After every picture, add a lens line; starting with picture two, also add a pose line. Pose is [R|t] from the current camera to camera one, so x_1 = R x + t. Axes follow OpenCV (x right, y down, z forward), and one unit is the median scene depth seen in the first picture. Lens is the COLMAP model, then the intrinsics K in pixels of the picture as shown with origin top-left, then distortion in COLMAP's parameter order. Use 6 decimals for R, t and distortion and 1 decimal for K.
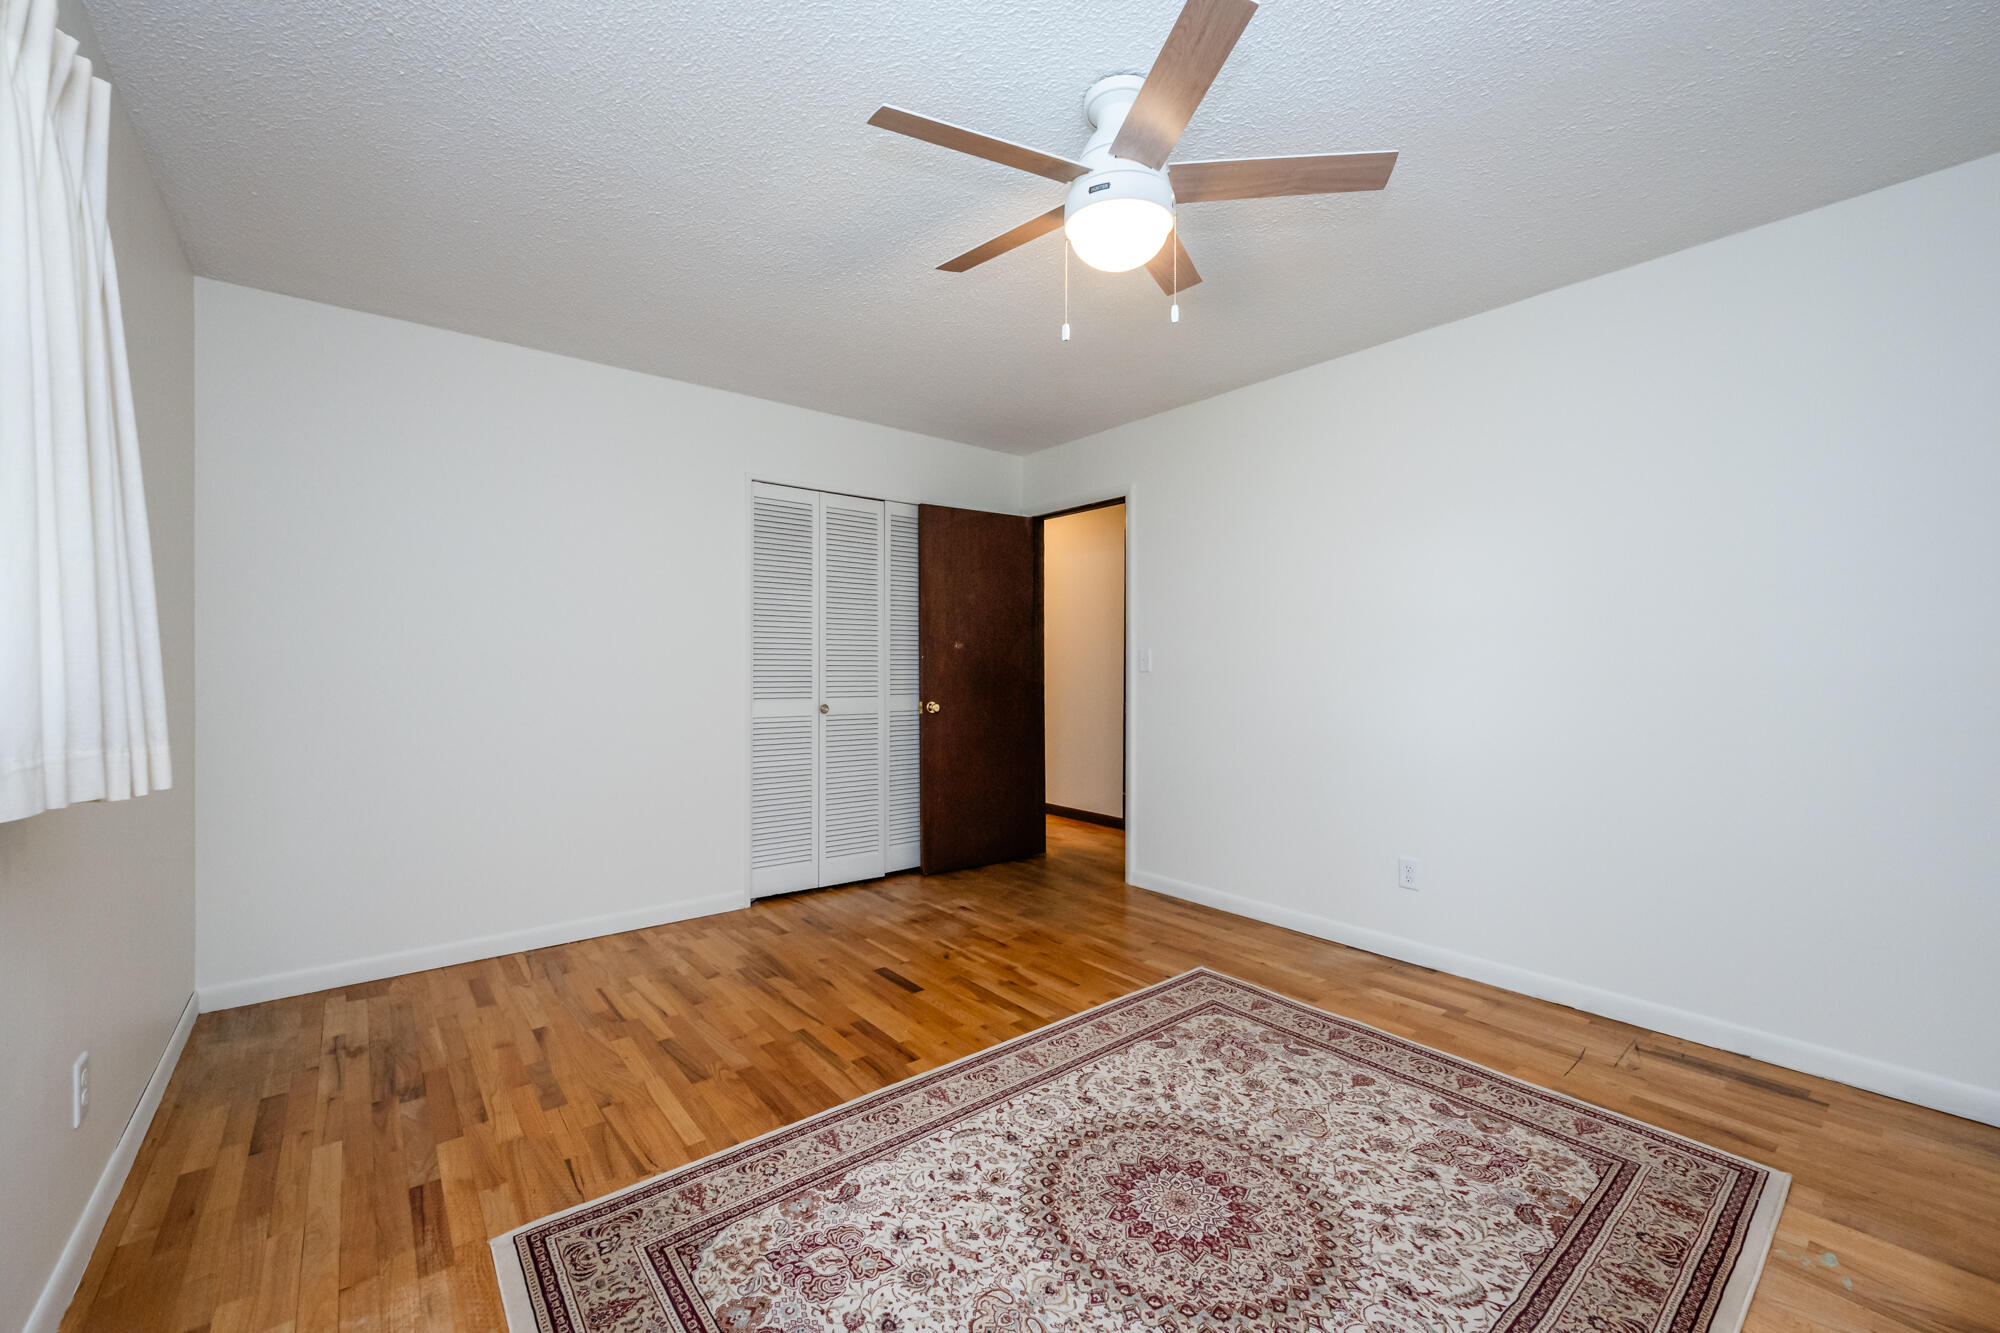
lens RADIAL K [[810.5, 0, 1005.7], [0, 810.5, 667.7], [0, 0, 1]] dist [0.004150, -0.001678]
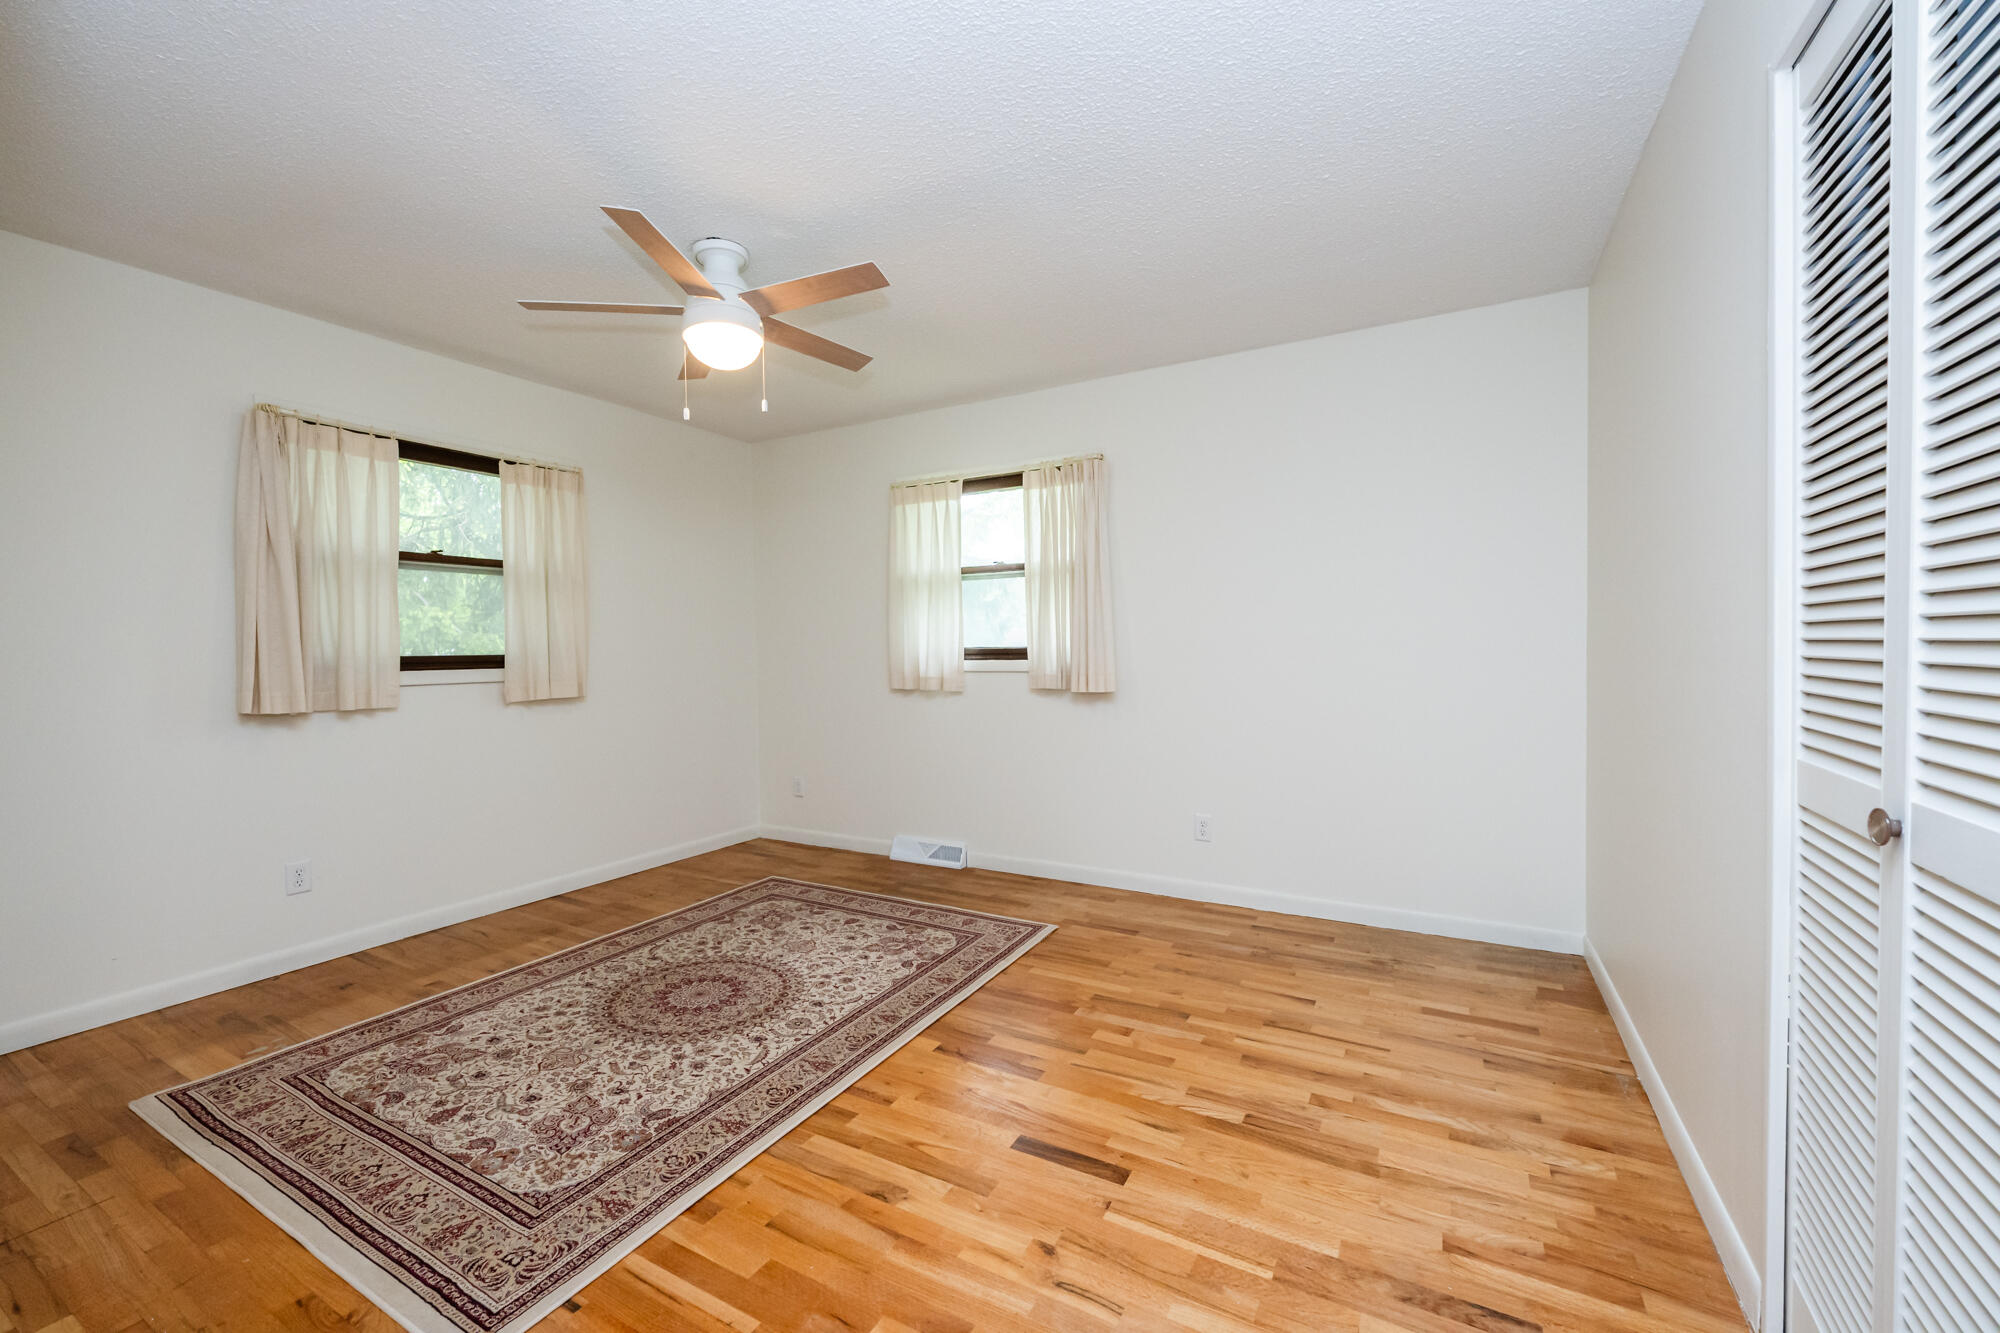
lens RADIAL K [[810.5, 0, 998.7], [0, 810.5, 663.3], [0, 0, 1]] dist [0.004150, -0.001678]
pose [[-0.931939, 0.018347, -0.362150, 0.177796], [0.012490, 0.999751, 0.018506, -0.007656], [0.362399, 0.012723, -0.931936, 2.043607]]
